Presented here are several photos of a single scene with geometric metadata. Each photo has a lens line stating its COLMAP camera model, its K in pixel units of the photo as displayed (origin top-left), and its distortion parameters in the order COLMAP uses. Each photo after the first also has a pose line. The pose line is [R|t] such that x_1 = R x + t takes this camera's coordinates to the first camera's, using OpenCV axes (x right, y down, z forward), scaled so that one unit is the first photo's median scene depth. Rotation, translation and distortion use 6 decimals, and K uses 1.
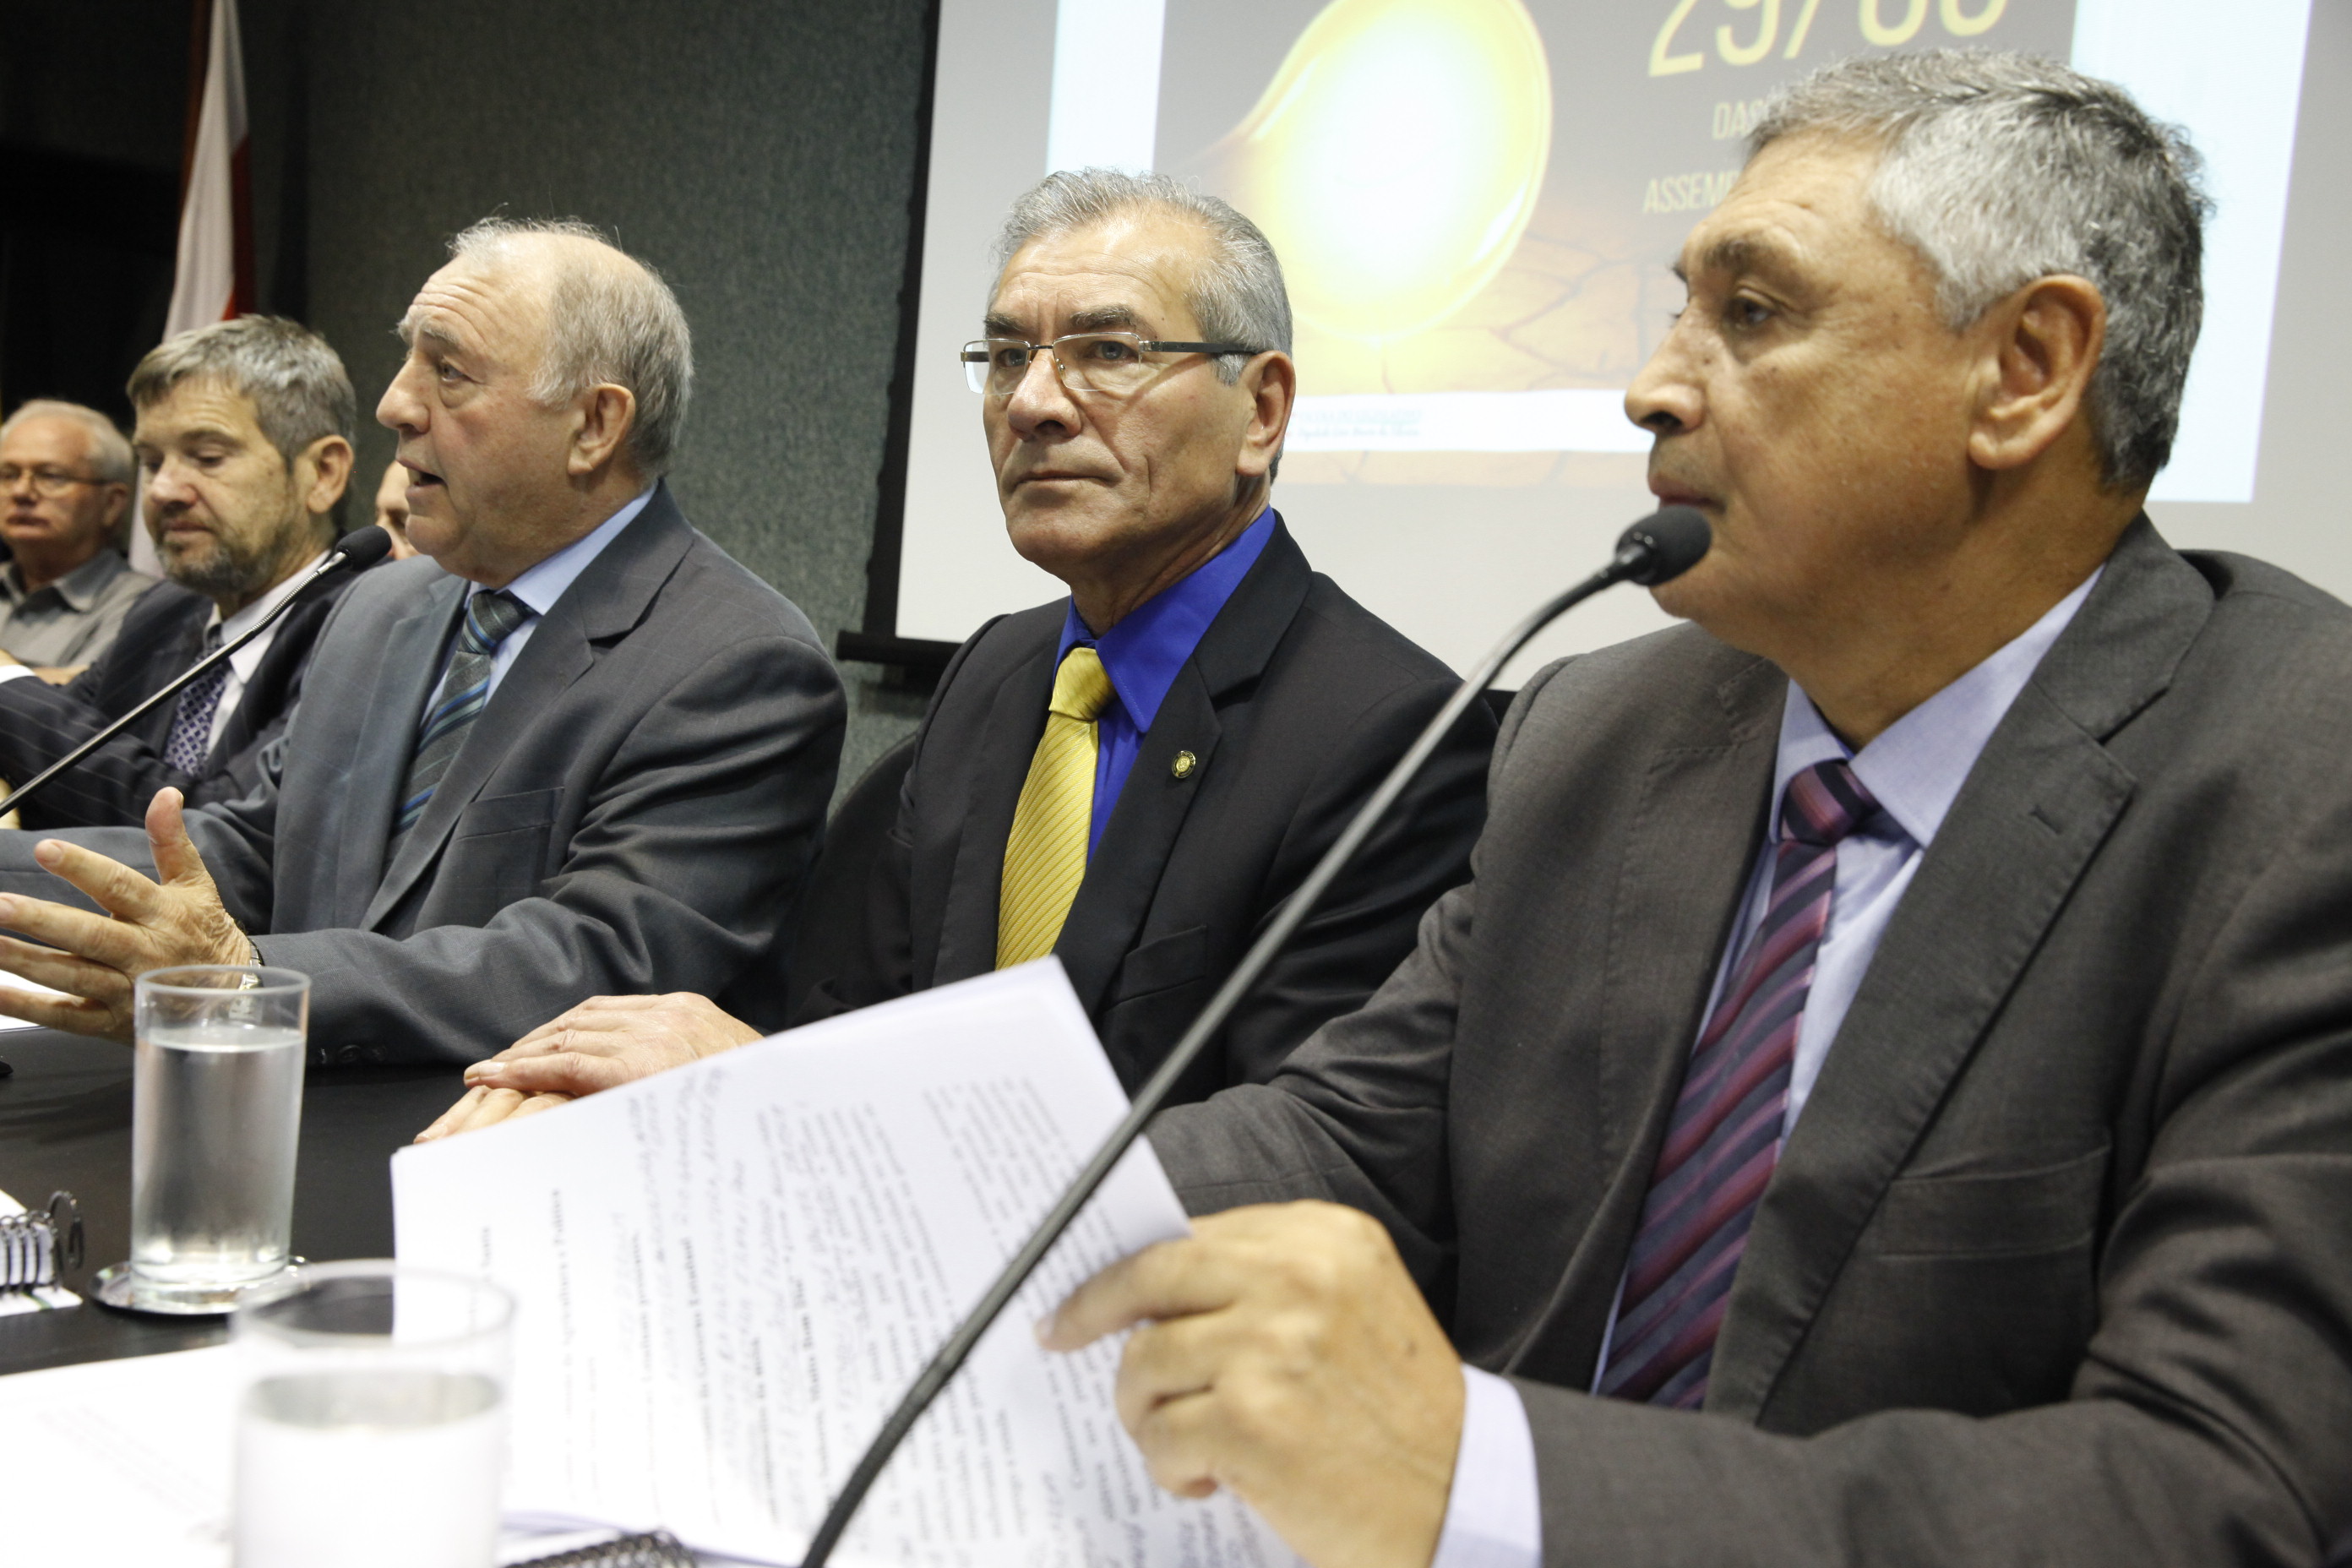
lens RADIAL K [[2399.4, 0, 1174.9], [0, 2399.4, 745.5], [0, 0, 1]] dist [-0.071502, 0.419022]
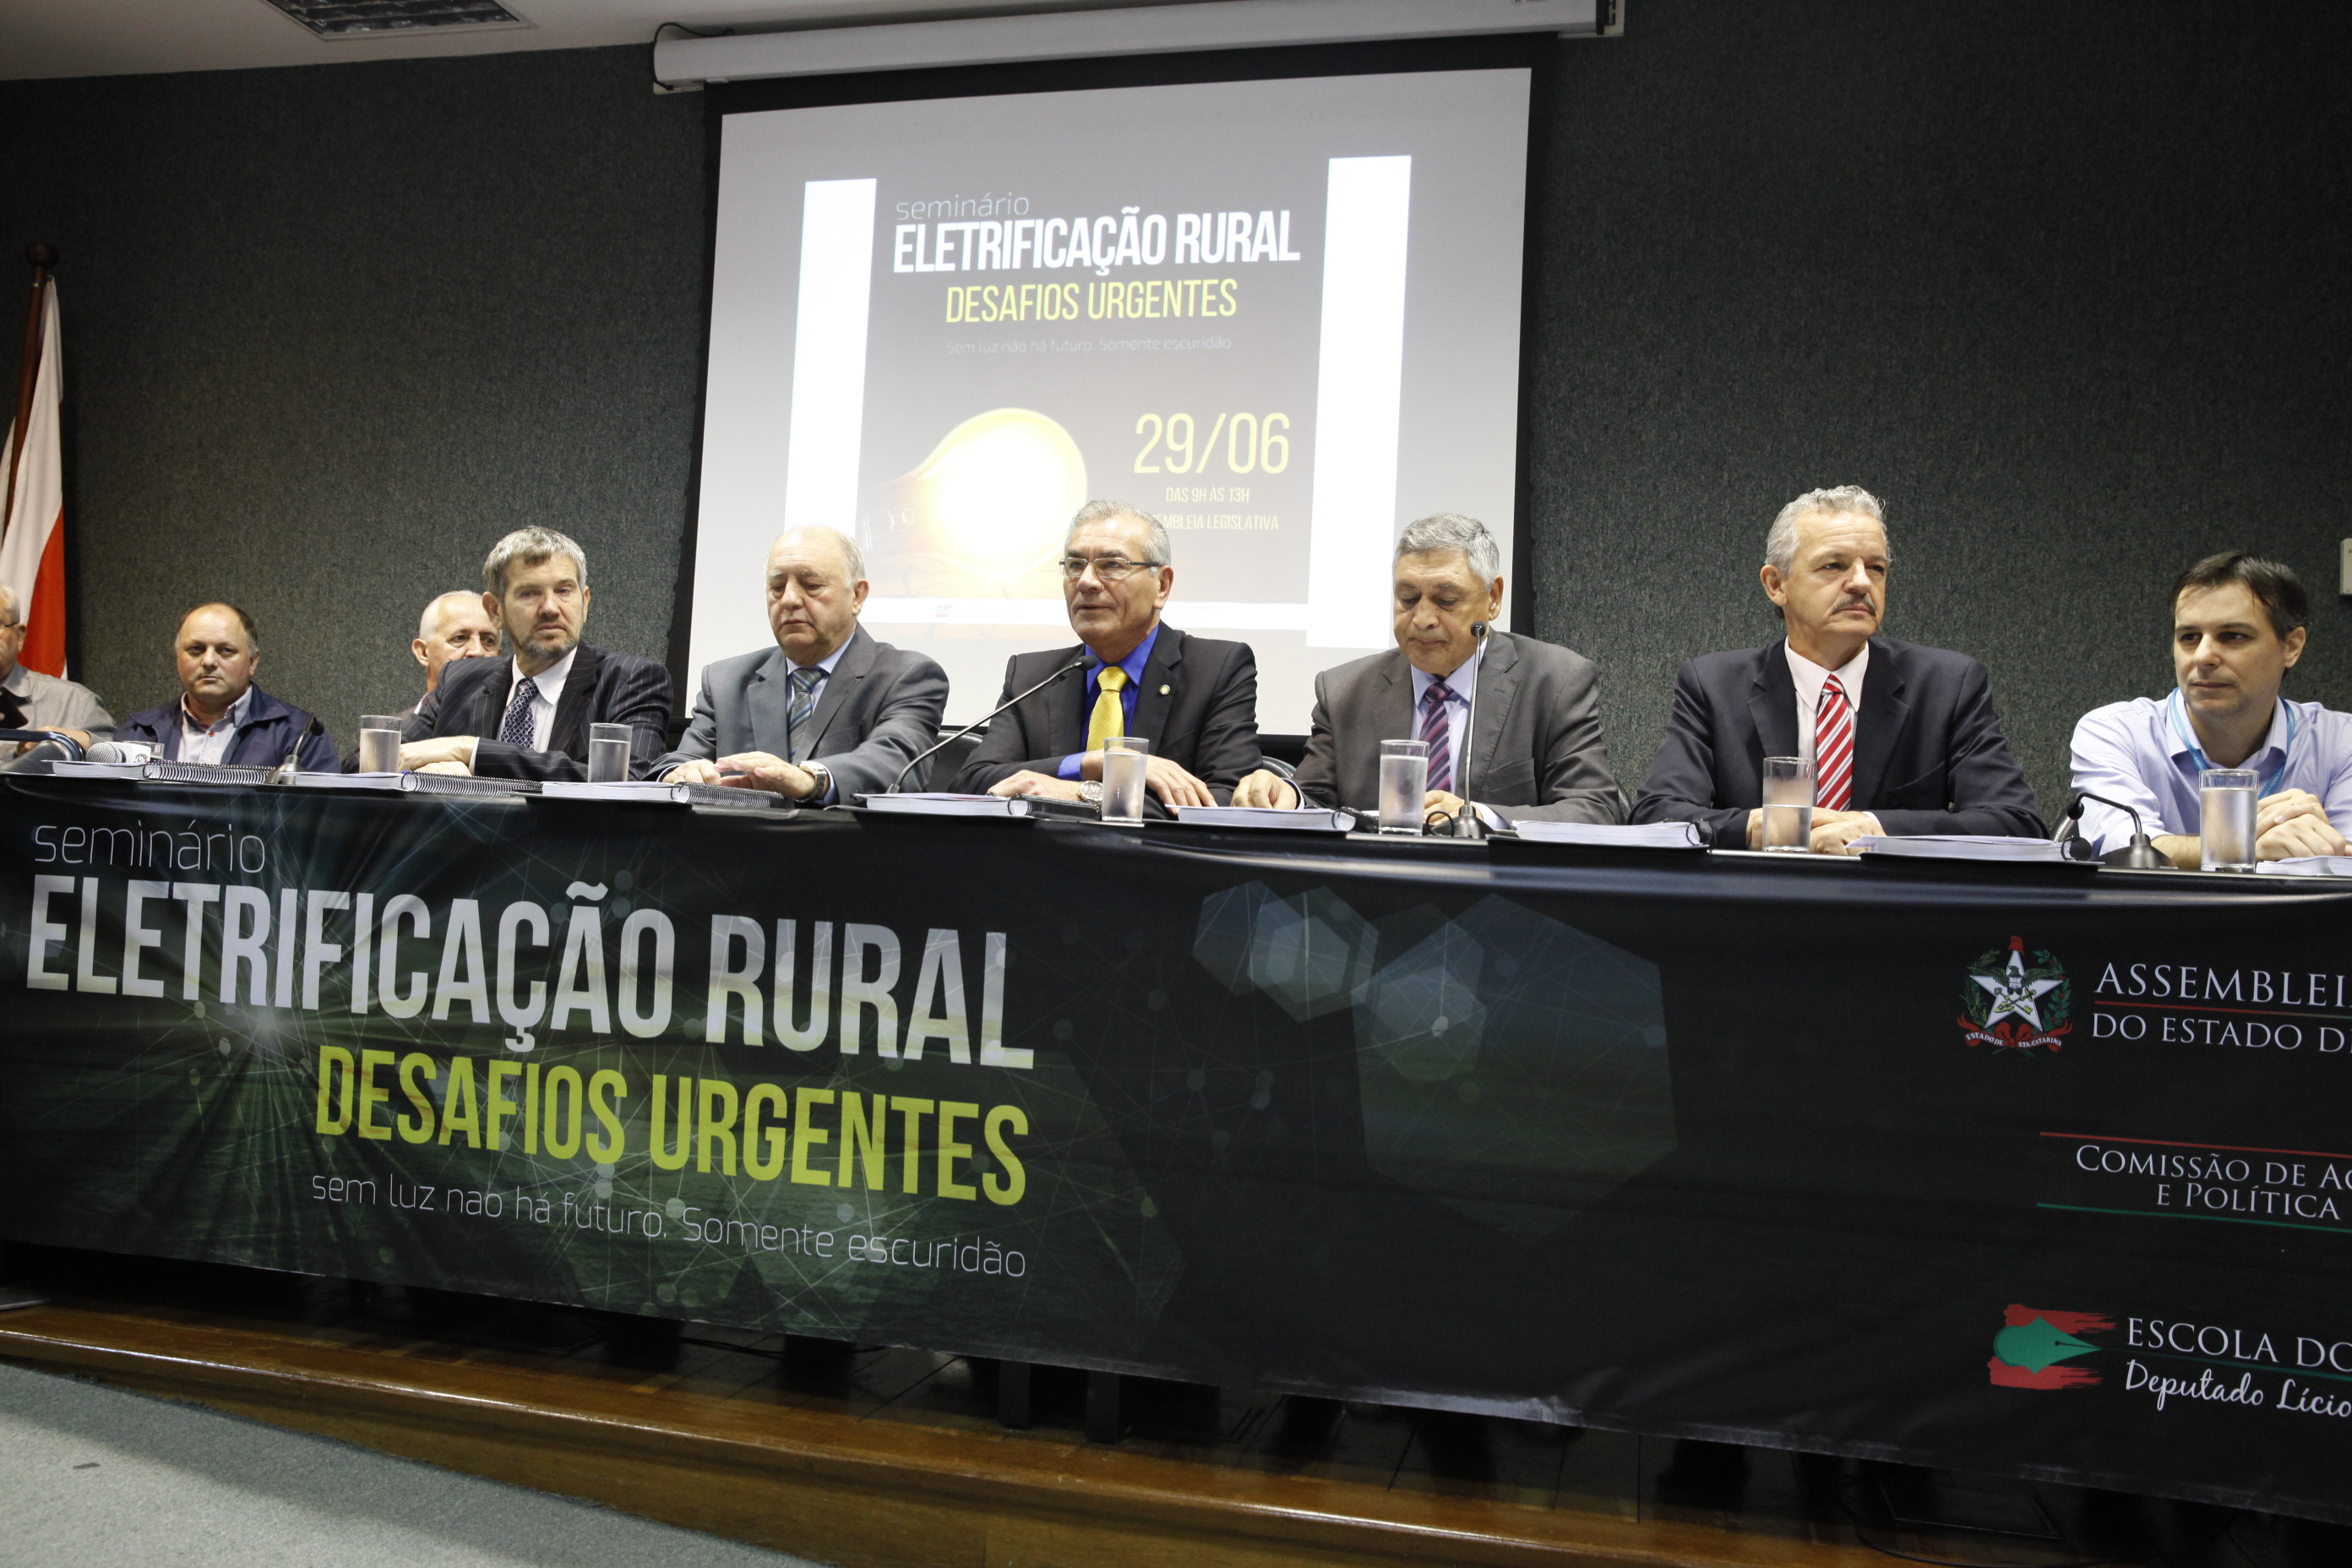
lens RADIAL K [[1897.9, 0, 1171.4], [0, 1897.9, 795.9], [0, 0, 1]] dist [-0.088885, 0.122471]
pose [[0.848379, -0.006907, 0.529345, -0.546919], [0.039786, 0.997919, -0.050743, 0.101141], [-0.527893, 0.064110, 0.846888, -0.432289]]
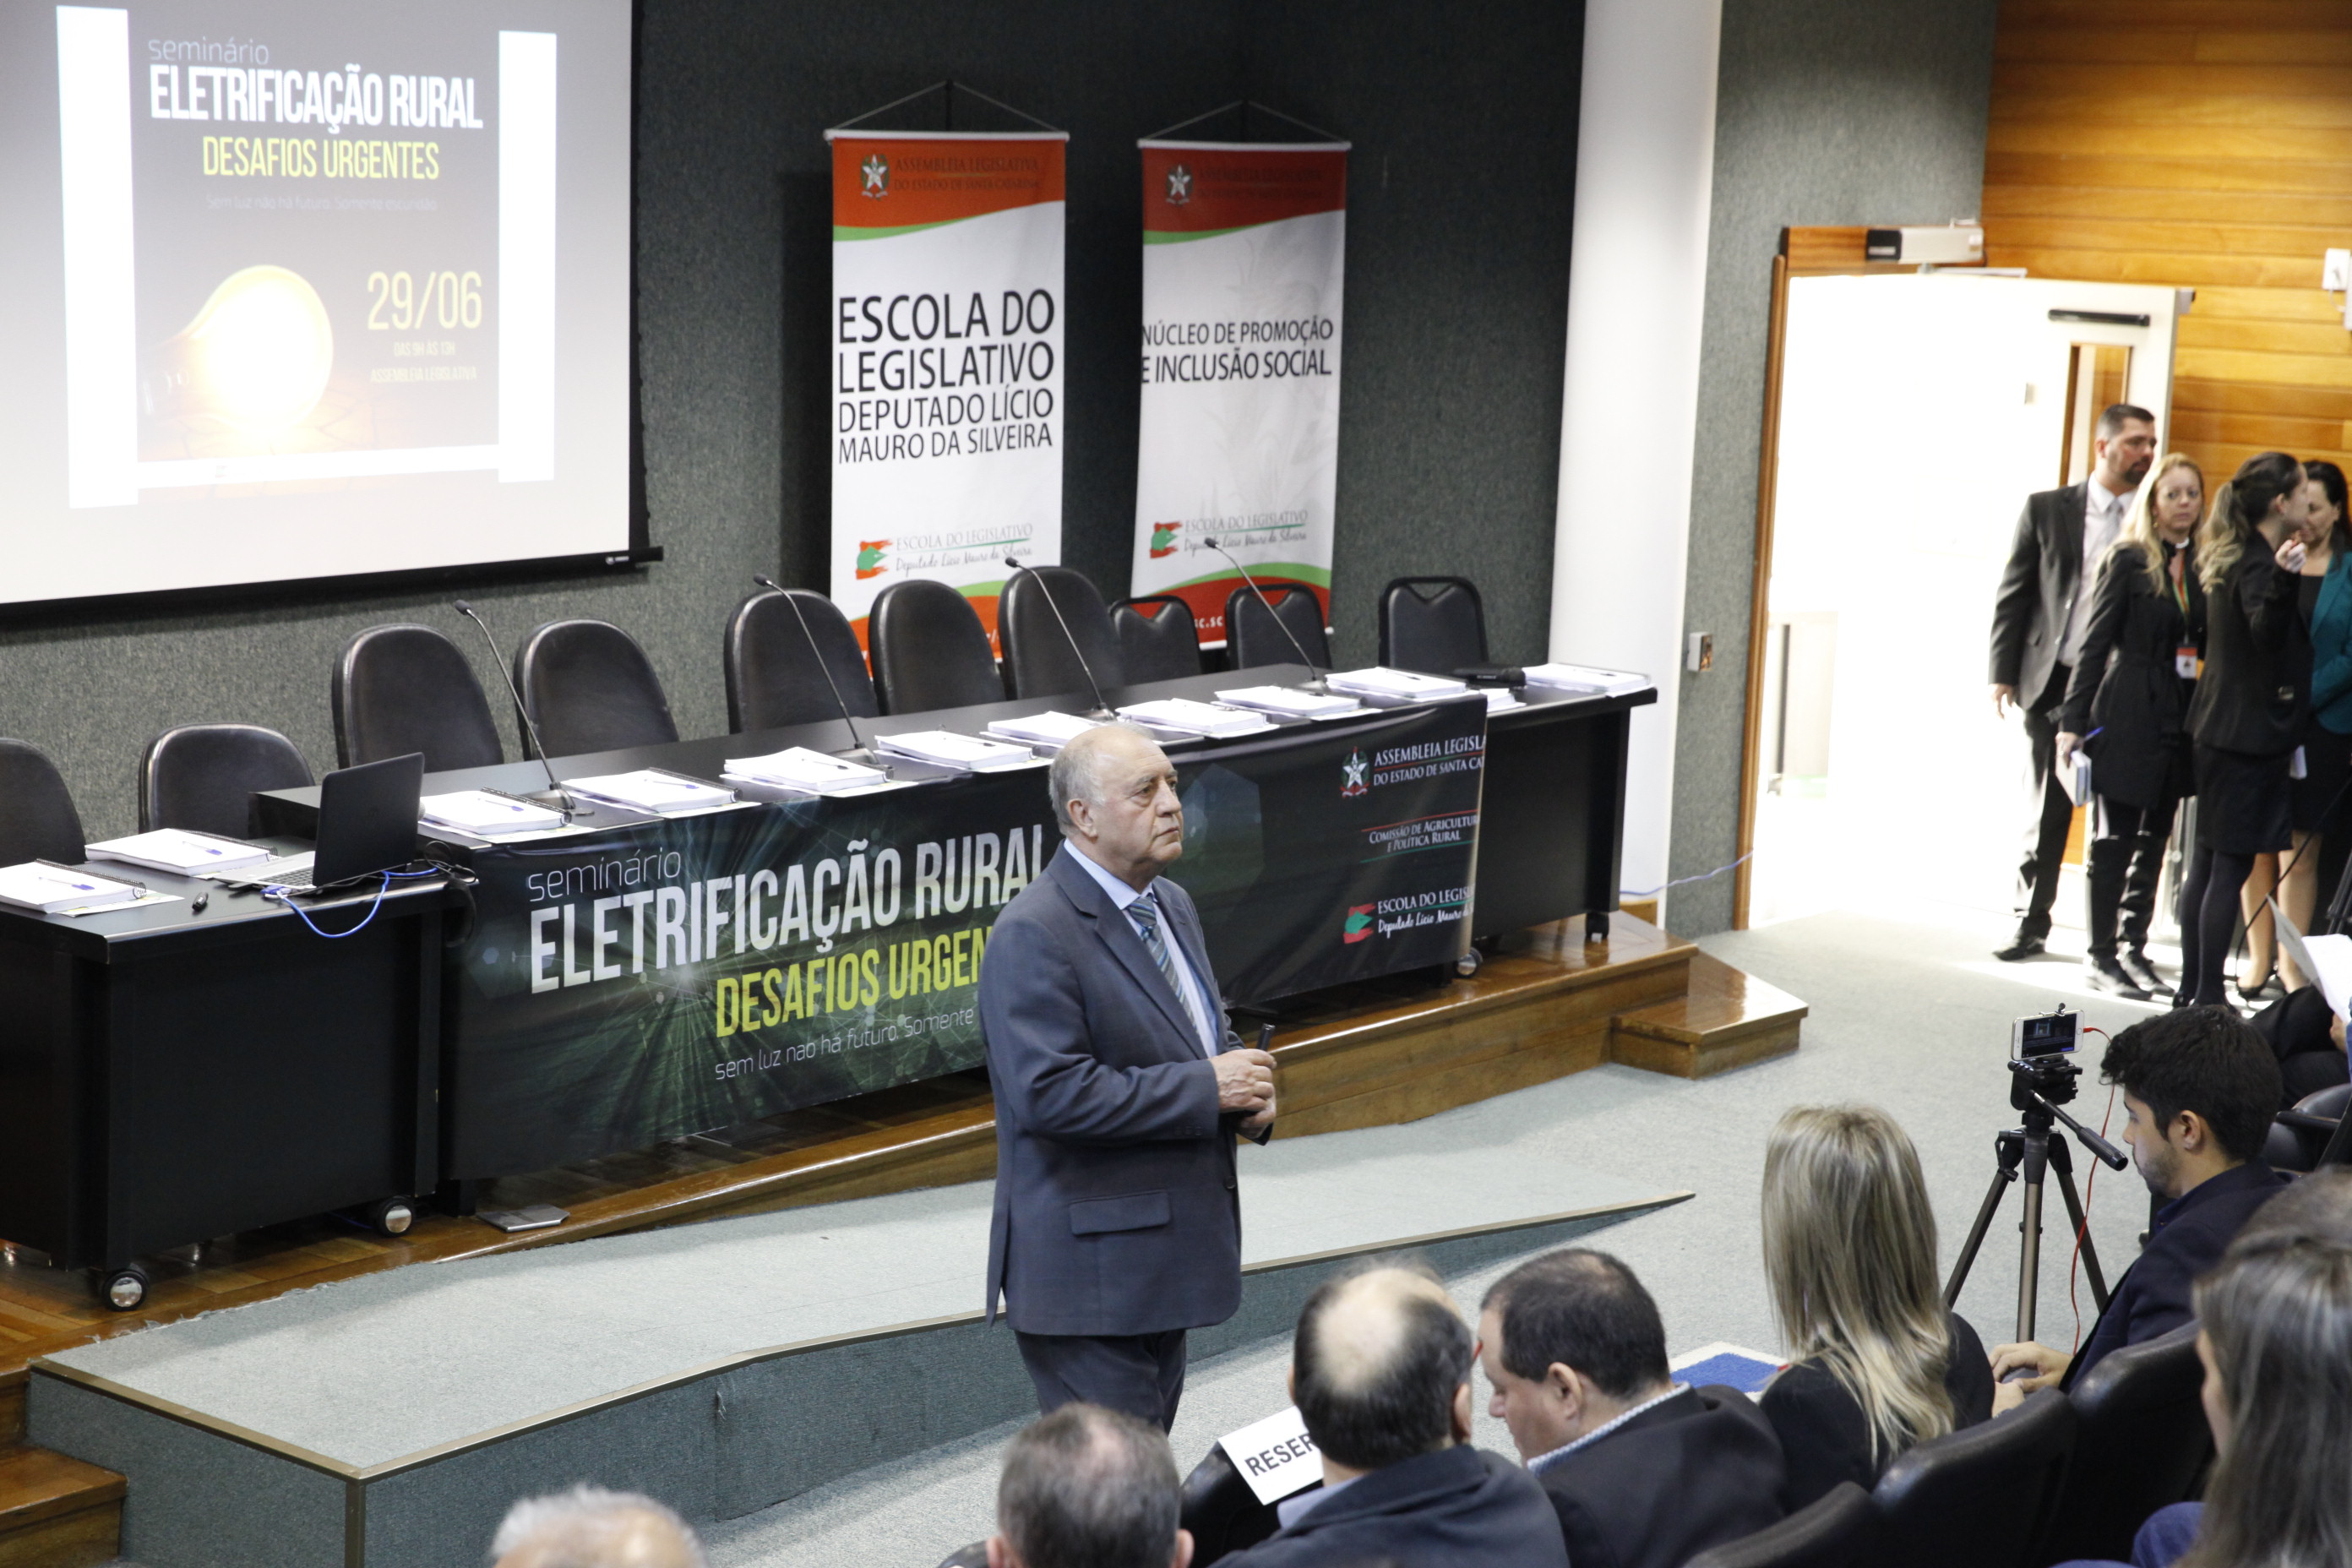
lens RADIAL K [[4183.3, 0, 1185.9], [0, 4183.3, 800.3], [0, 0, 1]] dist [0.182781, 0.091566]
pose [[-0.119395, -0.246637, 0.961725, -3.060341], [0.005659, 0.968469, 0.249069, -0.636652], [-0.992831, 0.035180, -0.114234, 0.461932]]
